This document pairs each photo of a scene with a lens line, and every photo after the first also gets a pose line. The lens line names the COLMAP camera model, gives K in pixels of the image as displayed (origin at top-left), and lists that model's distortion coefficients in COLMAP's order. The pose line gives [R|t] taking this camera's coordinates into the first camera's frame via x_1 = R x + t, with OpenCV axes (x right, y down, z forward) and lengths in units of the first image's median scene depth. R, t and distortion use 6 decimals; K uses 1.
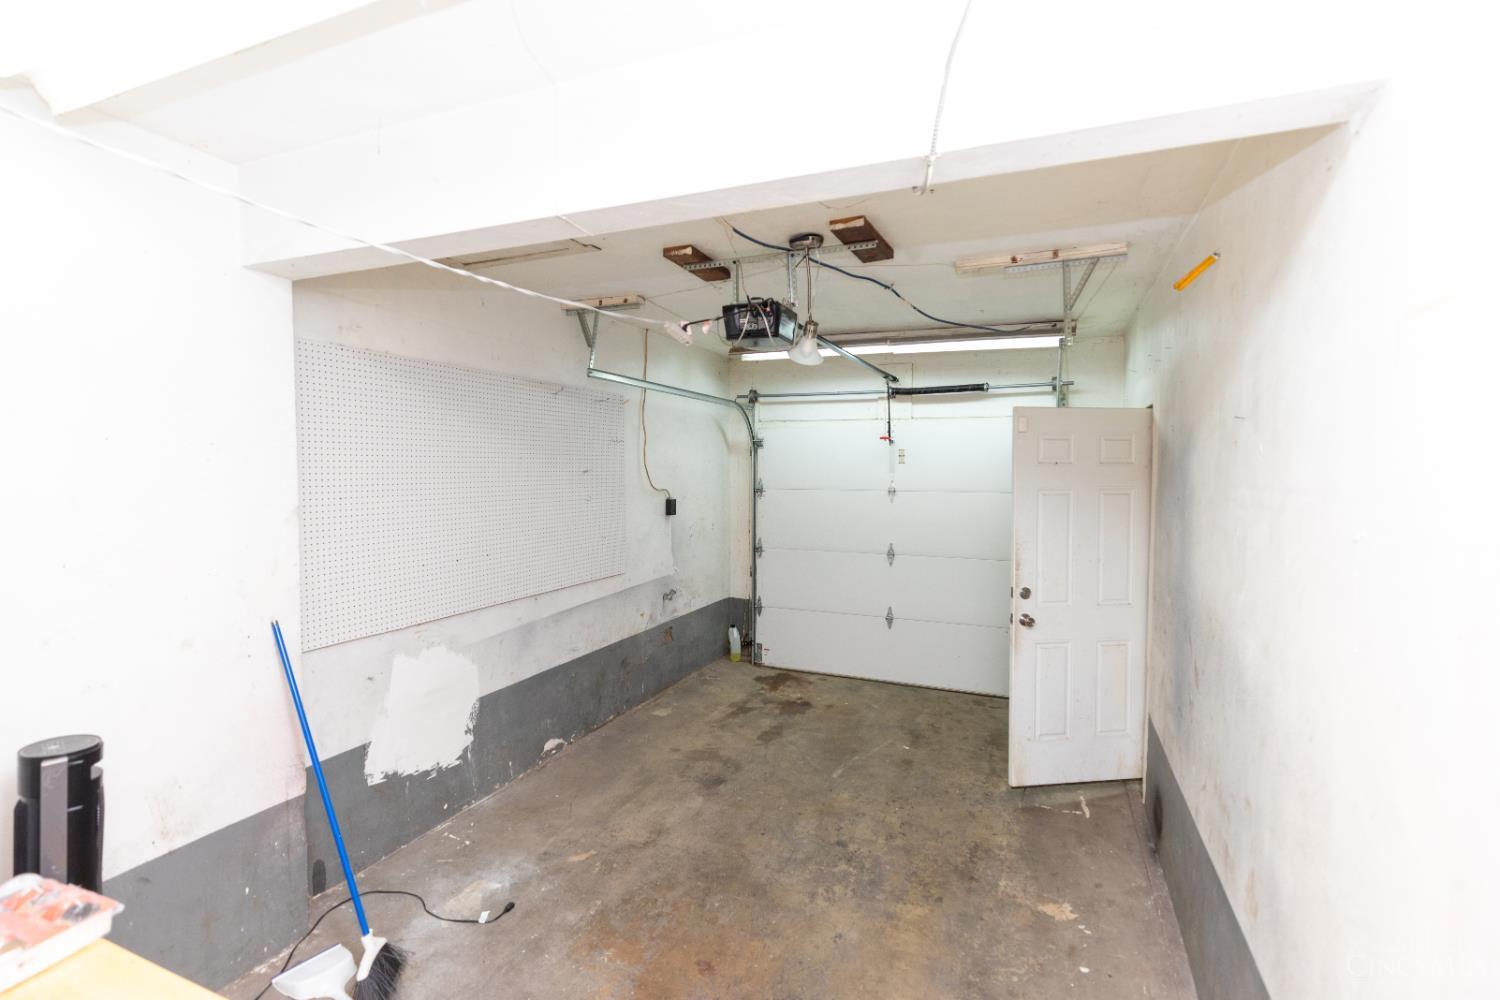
lens RADIAL K [[718.1, 0, 750.0], [0, 718.1, 500.0], [0, 0, 1]] dist [0.009916, -0.001391]
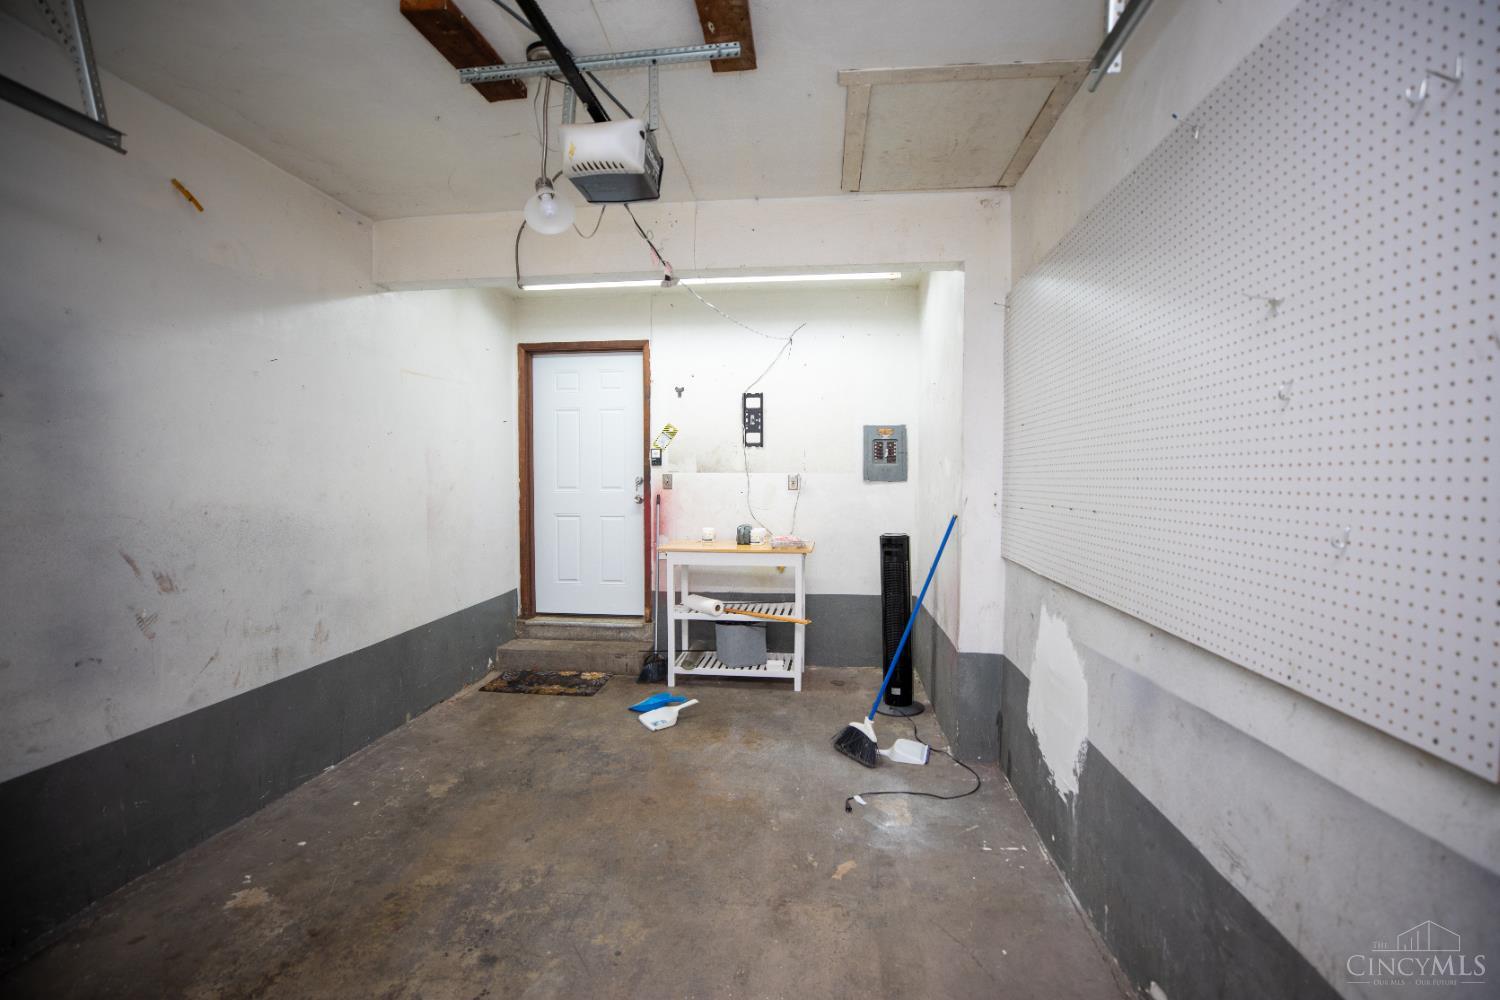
lens RADIAL K [[718.1, 0, 750.0], [0, 718.1, 500.0], [0, 0, 1]] dist [0.009916, -0.001391]
pose [[-0.961343, 0.007080, -0.275262, 0.086682], [-0.014509, 0.996978, 0.076317, 0.031494], [0.274970, 0.077360, -0.958335, 1.797010]]
